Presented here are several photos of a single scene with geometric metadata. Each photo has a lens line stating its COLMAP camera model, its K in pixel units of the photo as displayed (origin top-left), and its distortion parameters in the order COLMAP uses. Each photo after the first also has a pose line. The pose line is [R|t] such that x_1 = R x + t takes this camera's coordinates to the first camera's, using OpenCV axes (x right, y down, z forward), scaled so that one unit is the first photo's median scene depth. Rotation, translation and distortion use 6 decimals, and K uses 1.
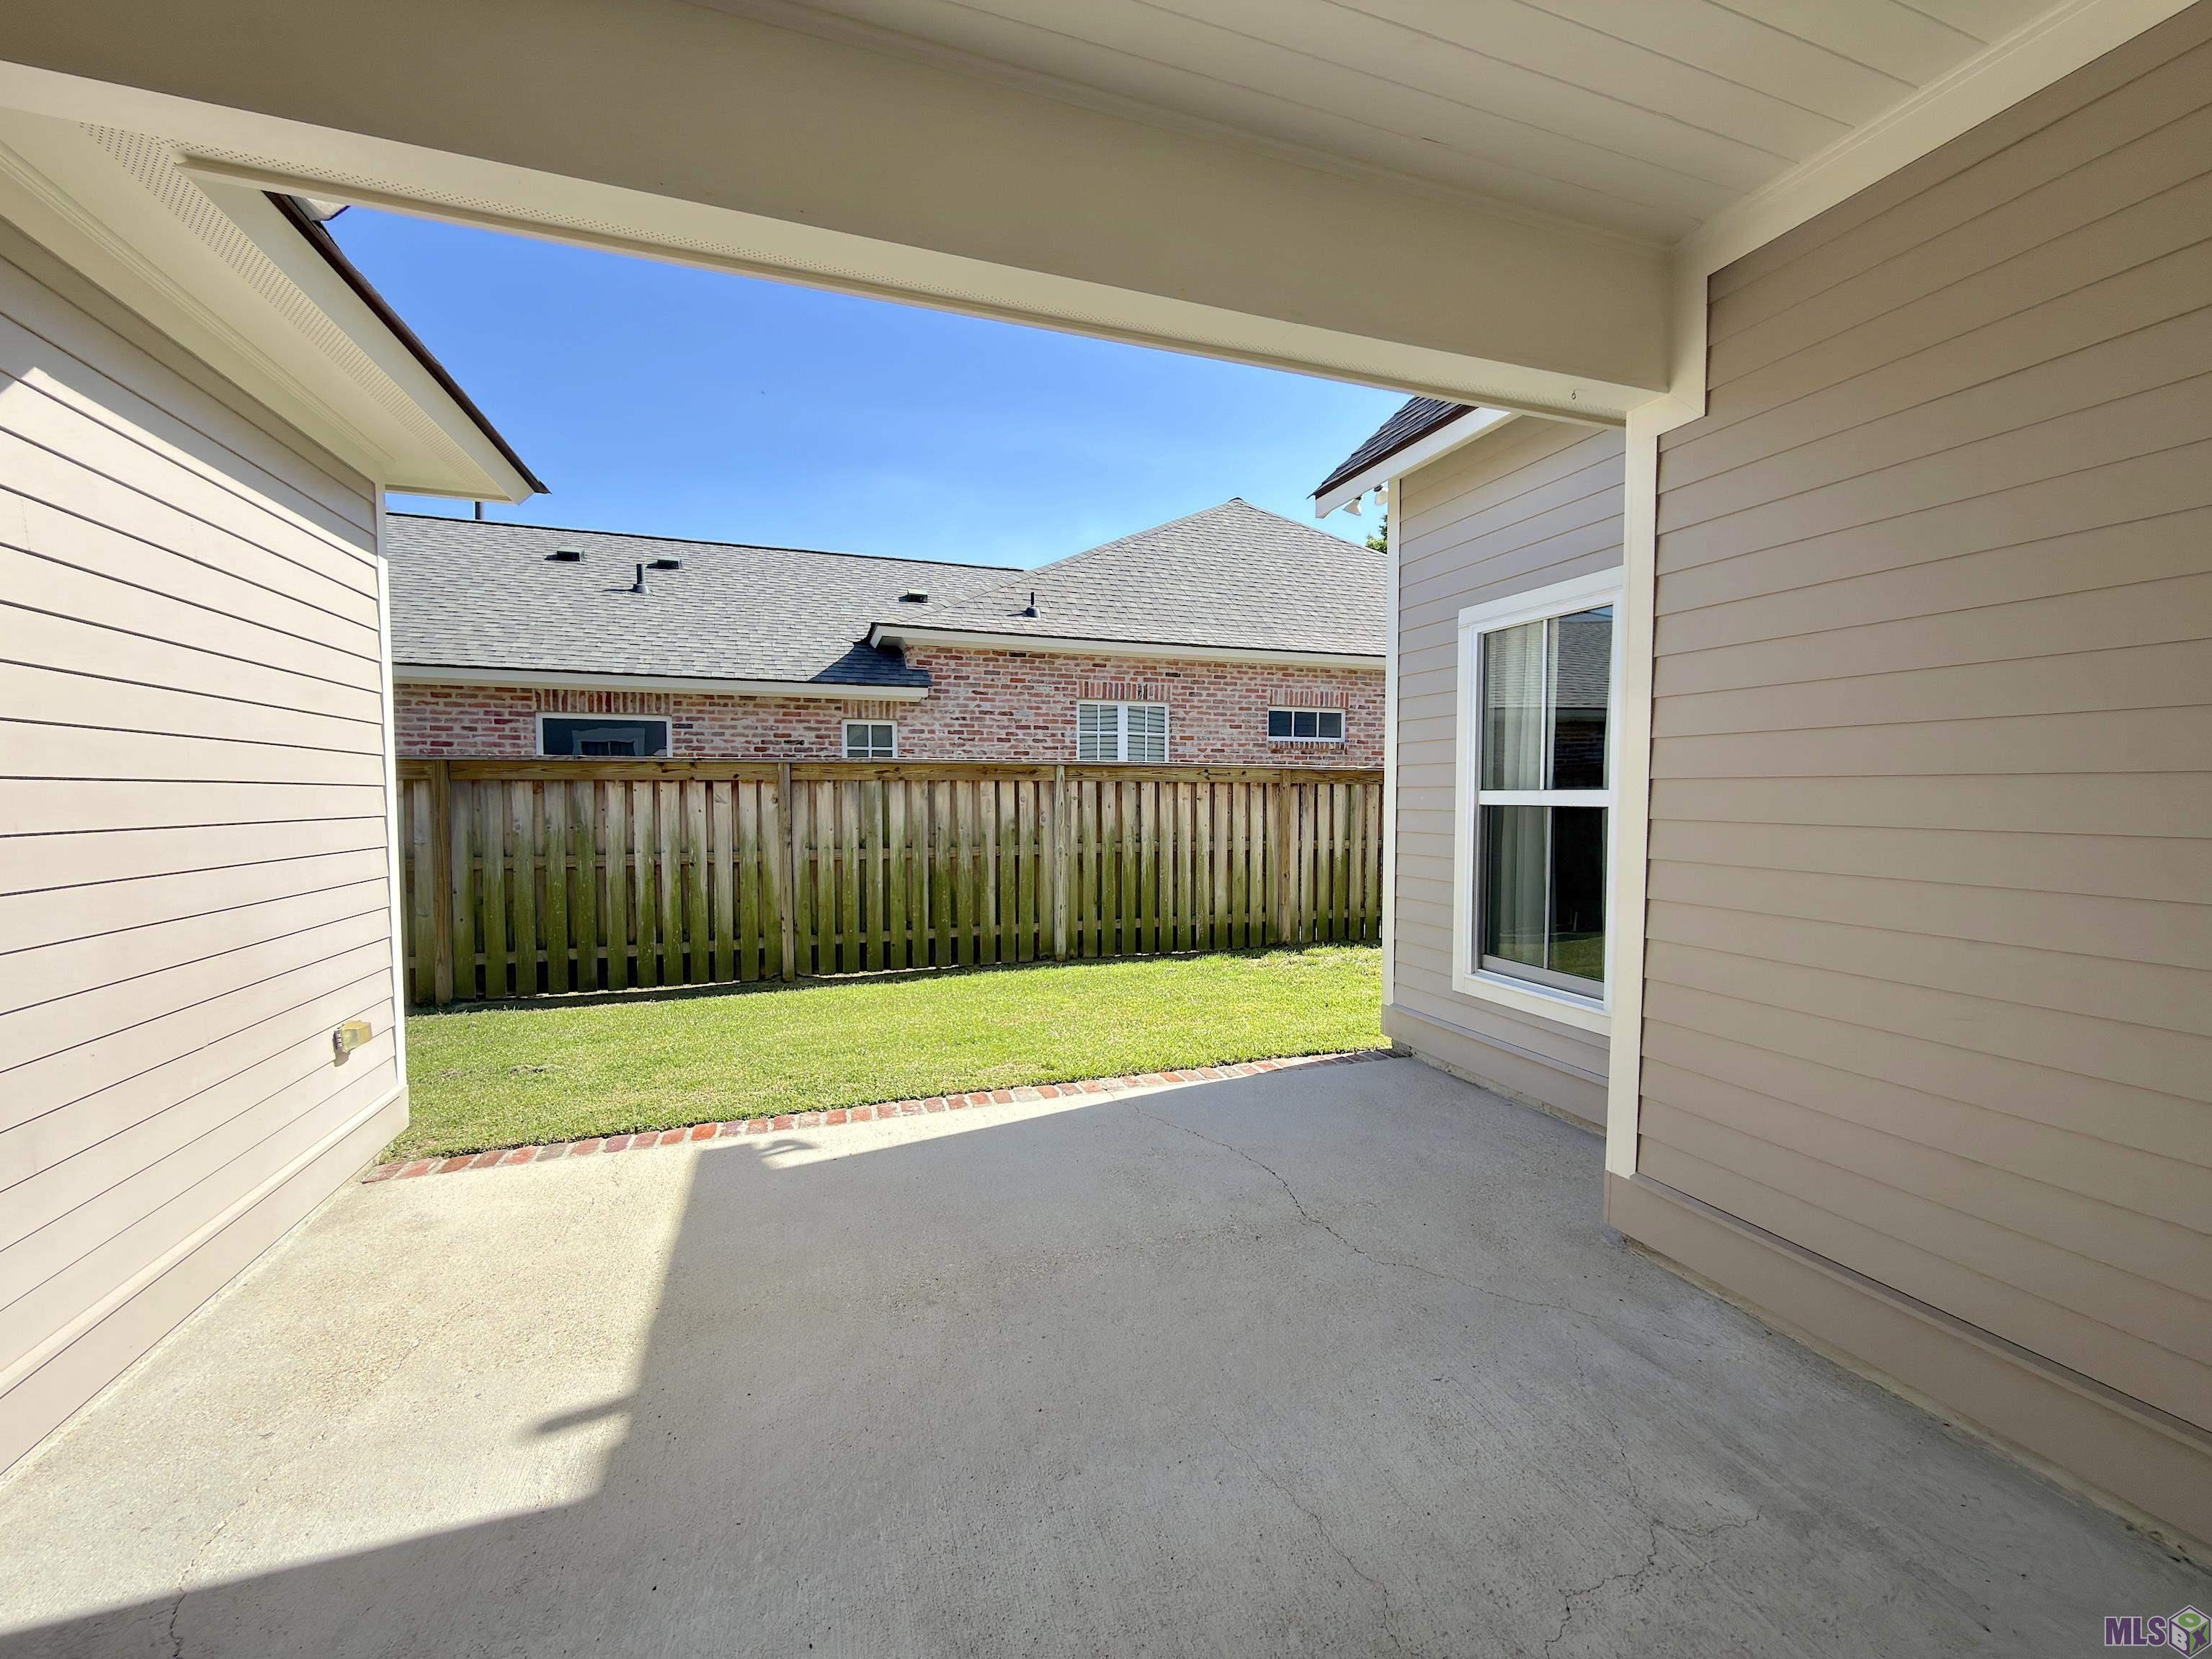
lens RADIAL K [[893.0, 0, 1106.6], [0, 893.0, 823.0], [0, 0, 1]] dist [-0.014120, 0.007138]
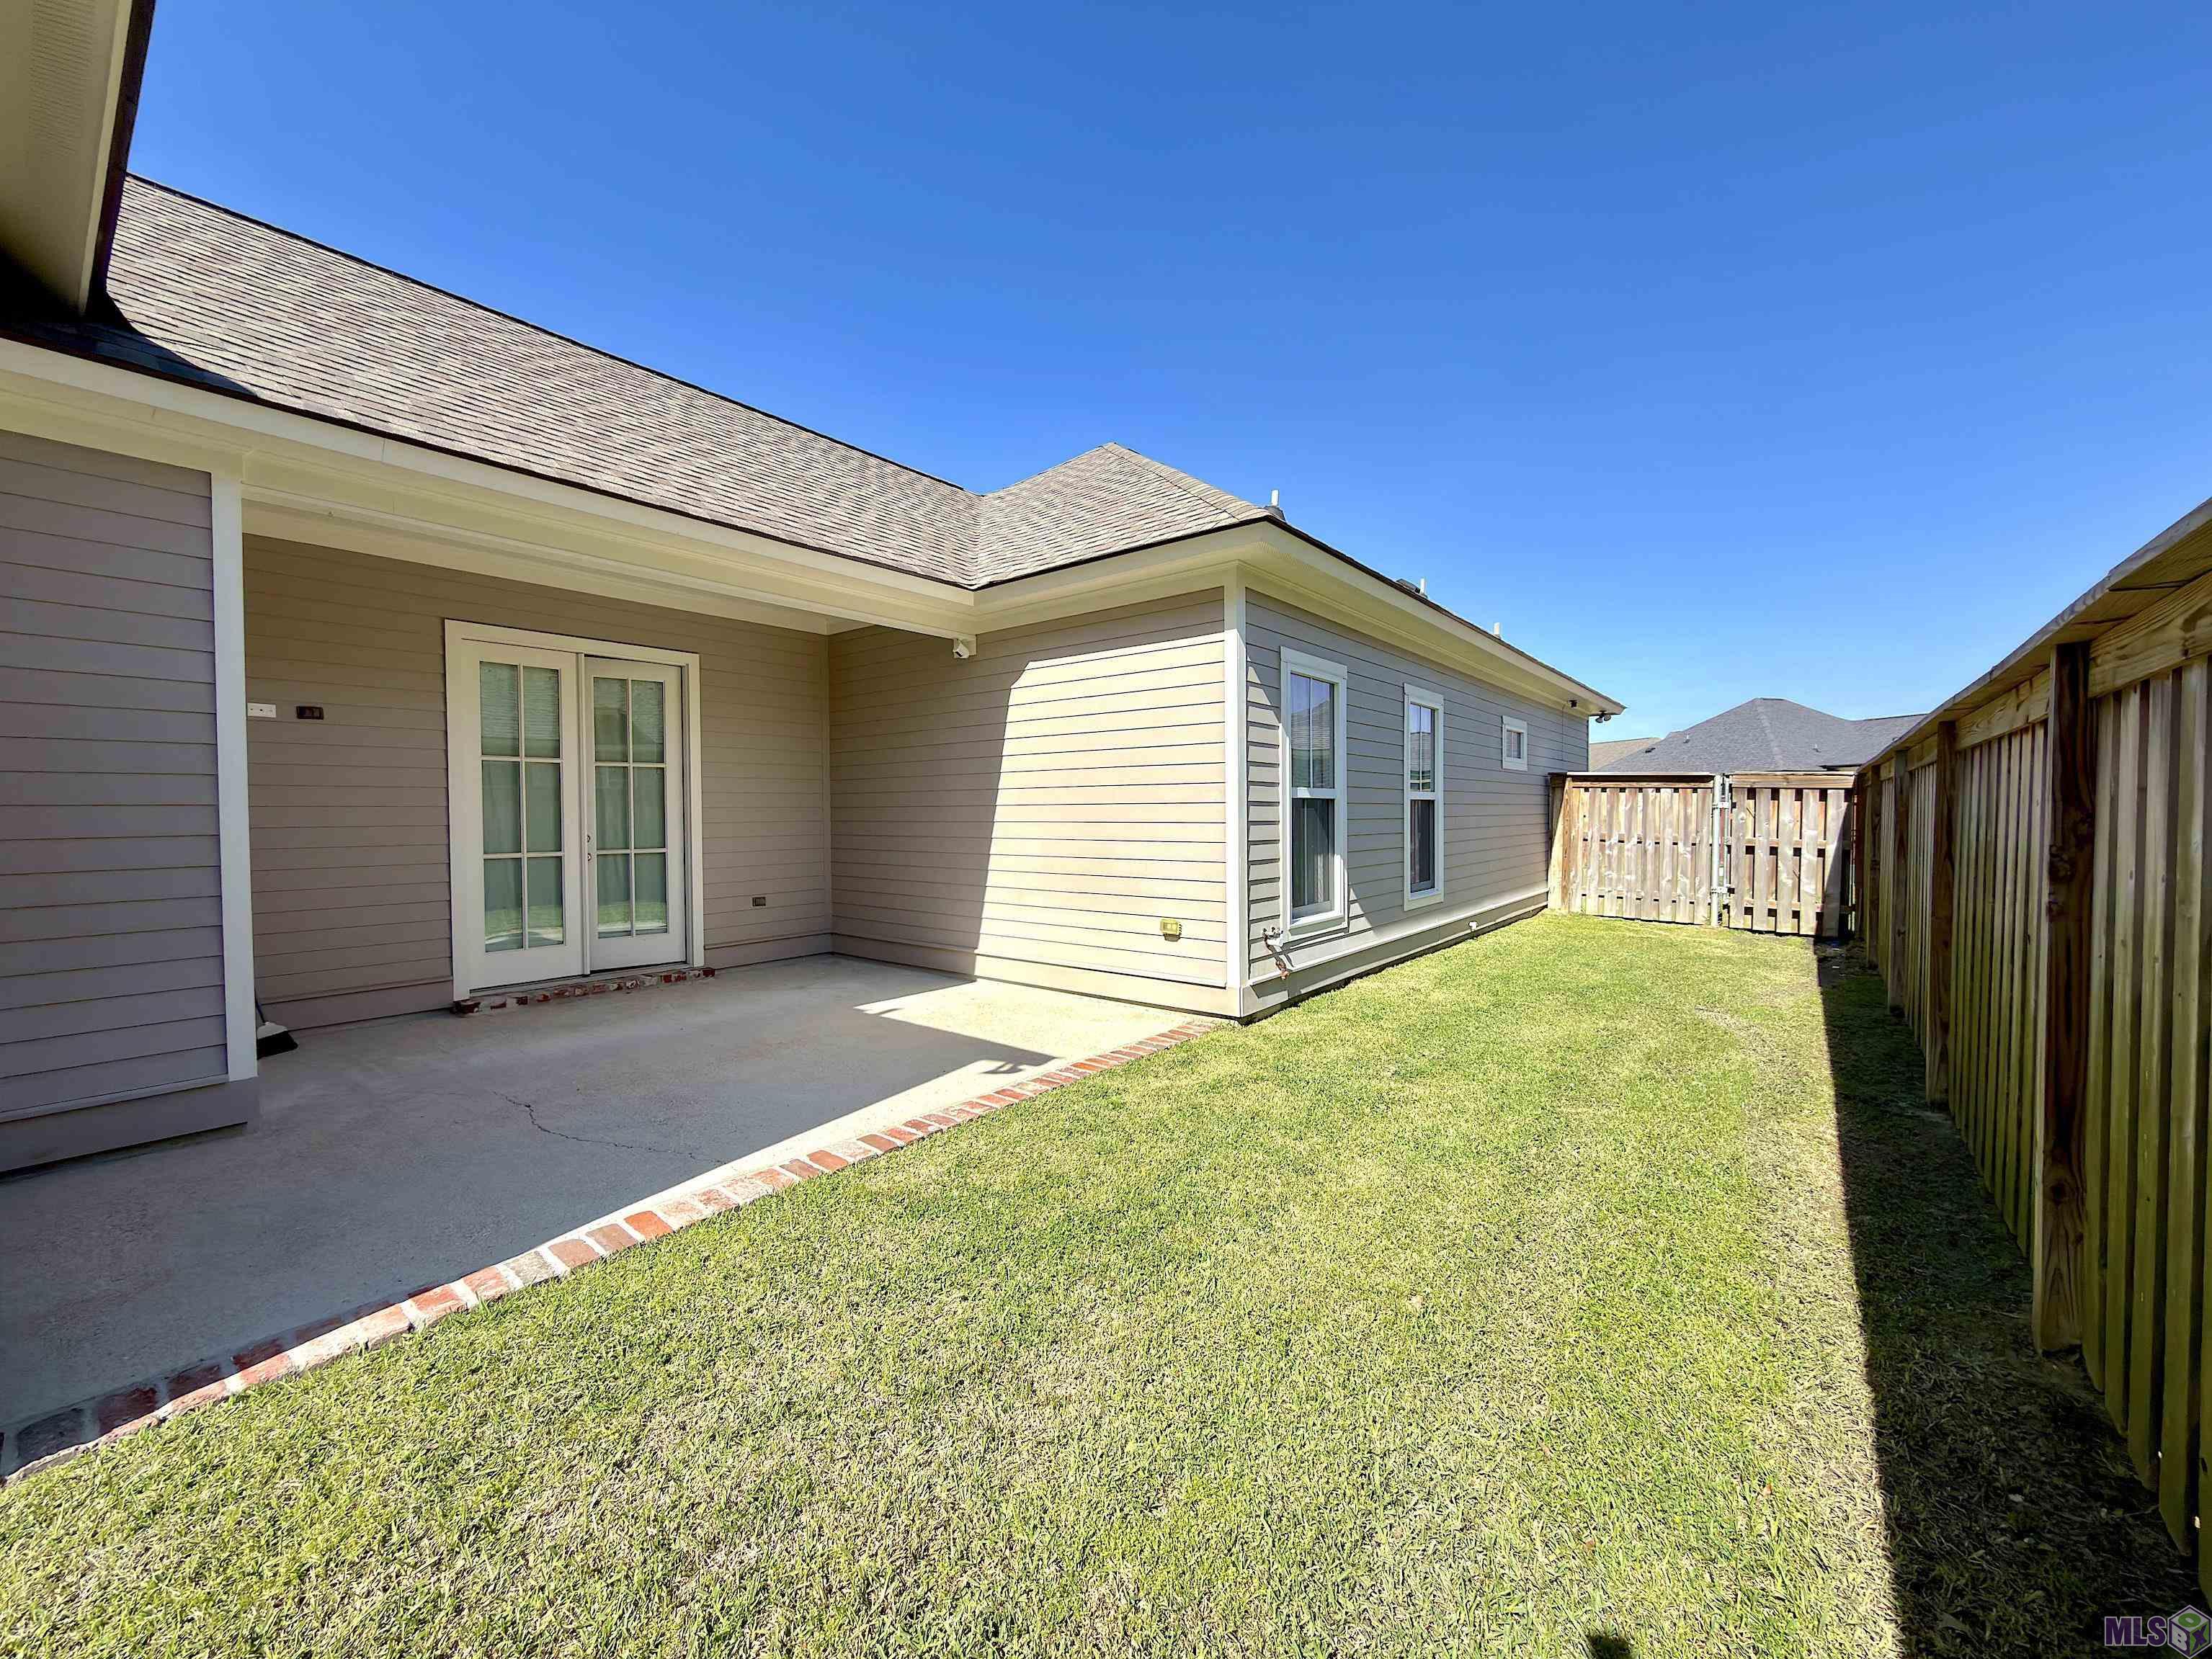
lens RADIAL K [[877.2, 0, 1106.0], [0, 877.2, 829.5], [0, 0, 1]] dist [-0.000358, -0.000771]
pose [[-0.851382, 0.013076, -0.524383, 0.129324], [-0.016829, 0.998494, 0.052222, -0.030500], [0.524276, 0.053285, -0.849879, 1.836984]]
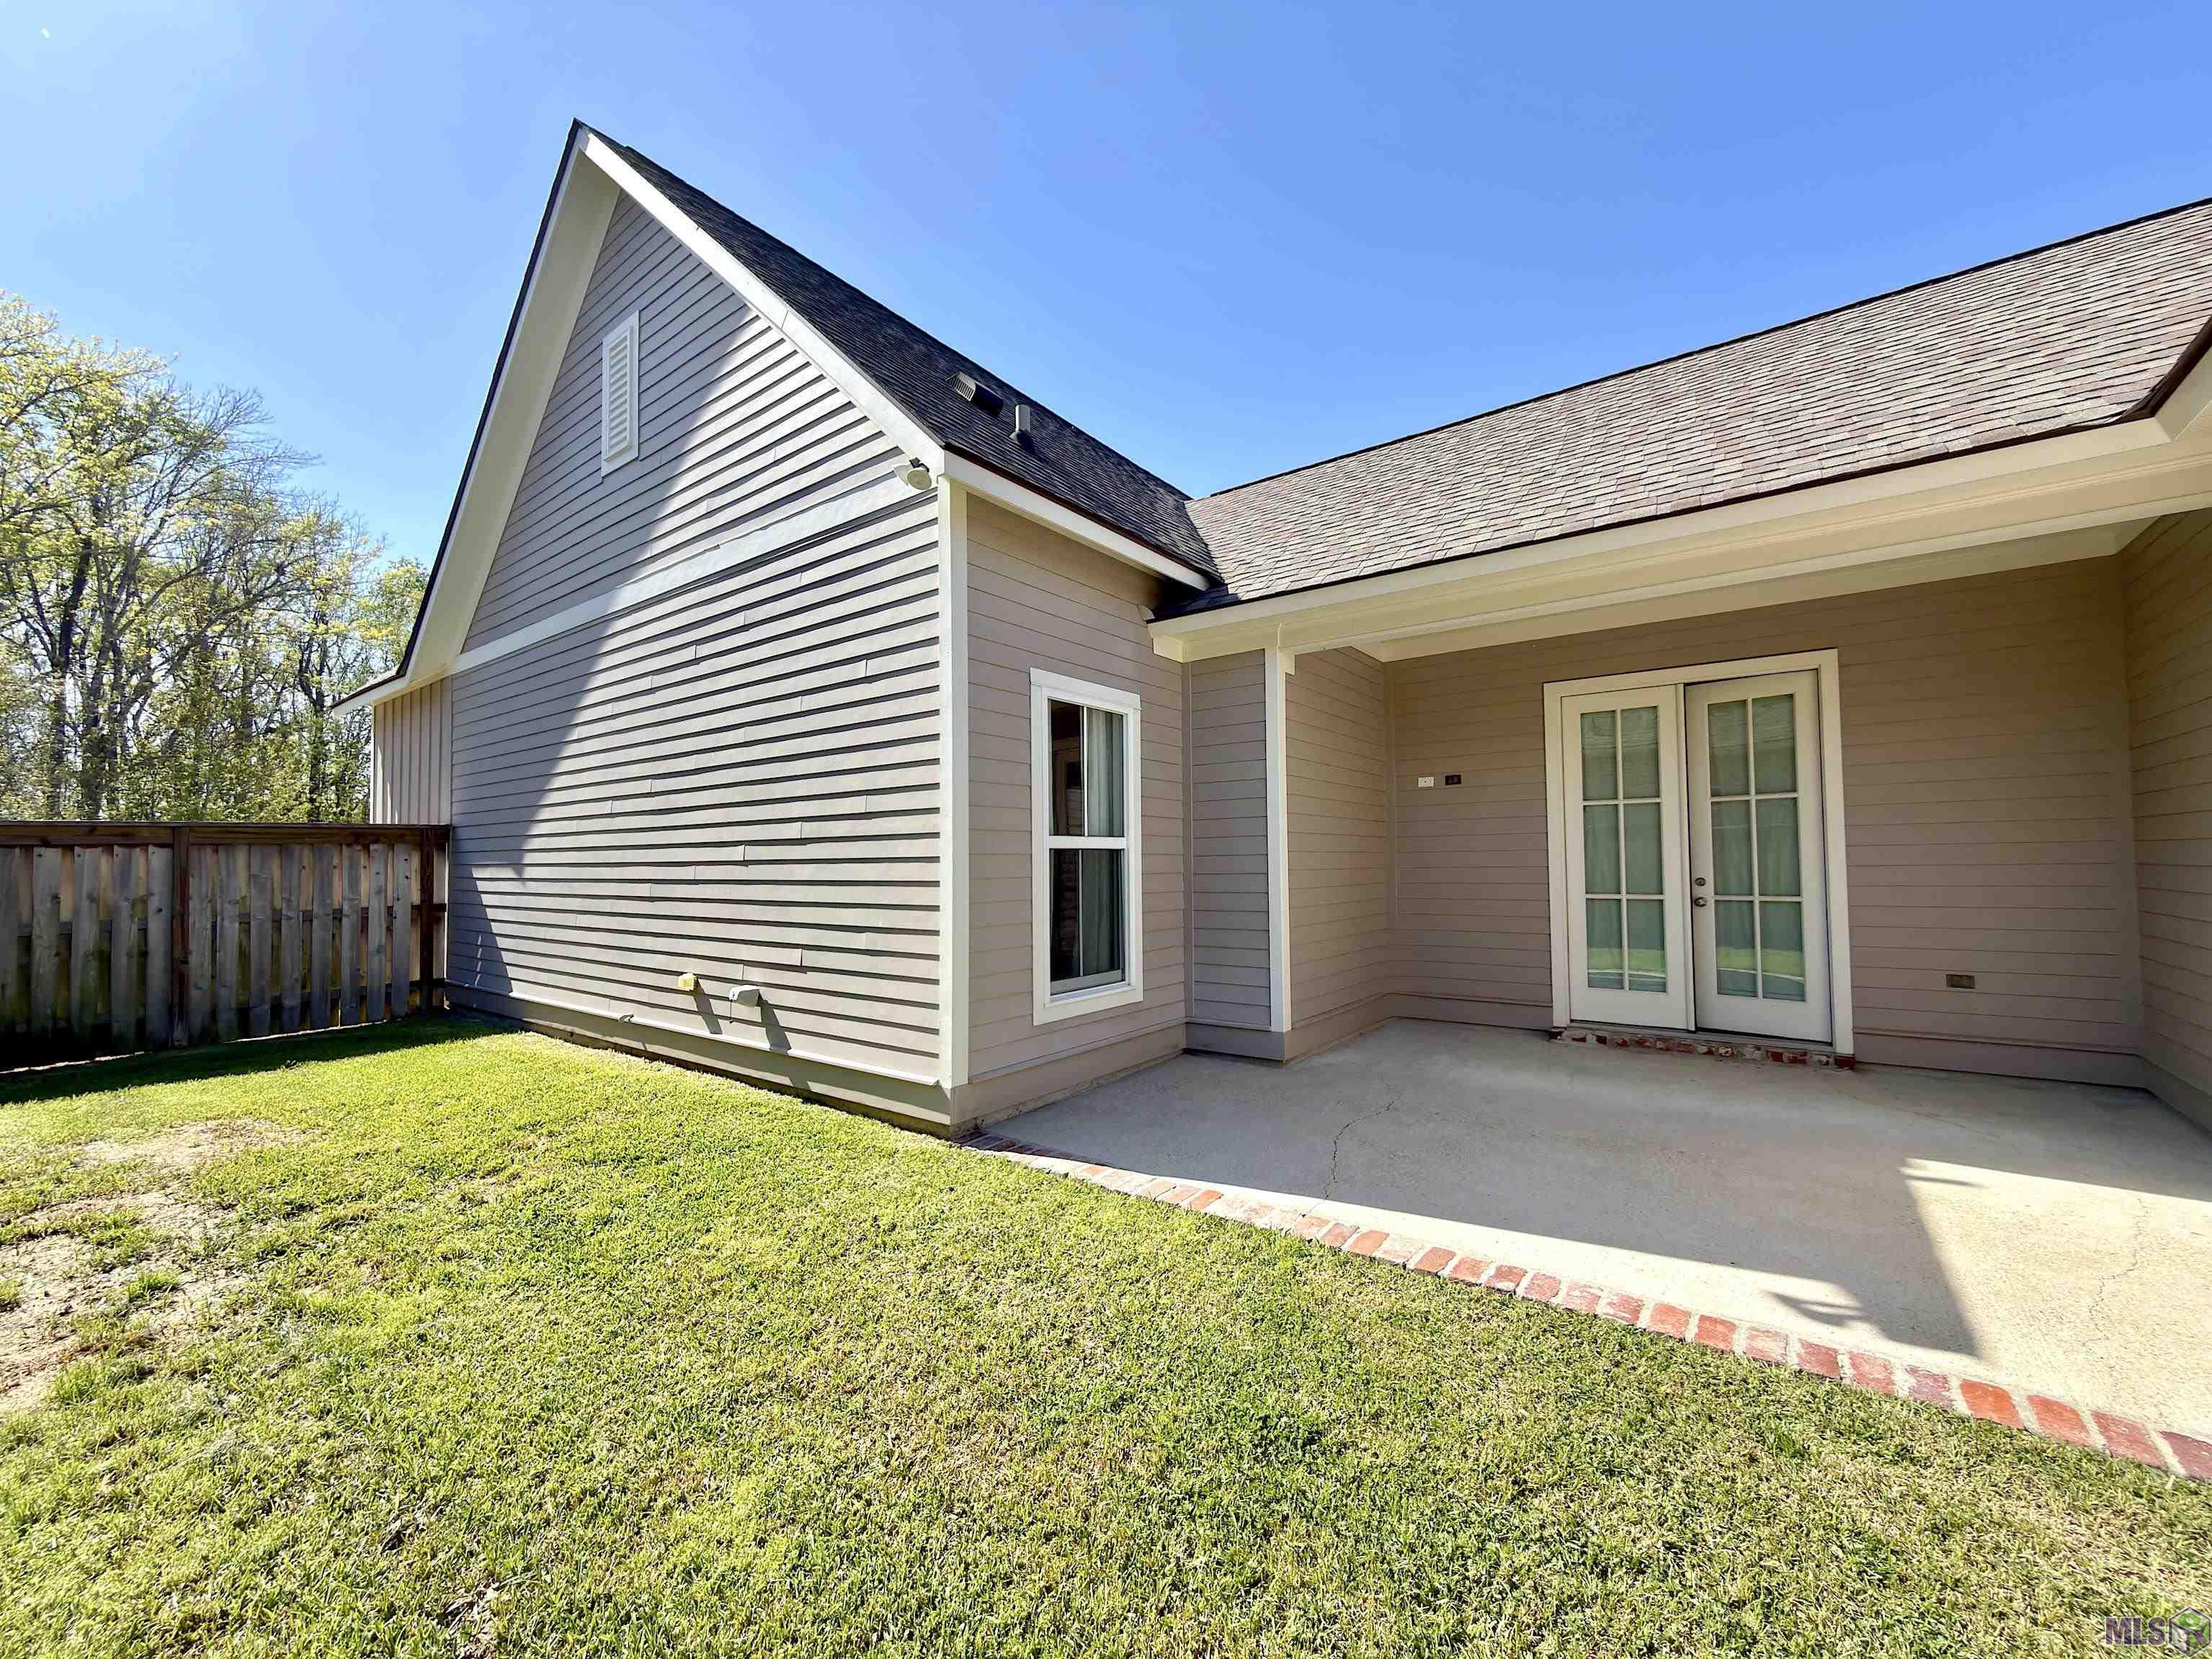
lens RADIAL K [[877.2, 0, 1106.0], [0, 877.2, 829.5], [0, 0, 1]] dist [-0.000358, -0.000771]
pose [[-0.549004, 0.034235, 0.835118, -0.570194], [0.044504, 0.998941, -0.011694, -0.029099], [-0.834634, 0.030746, -0.549946, 1.617295]]
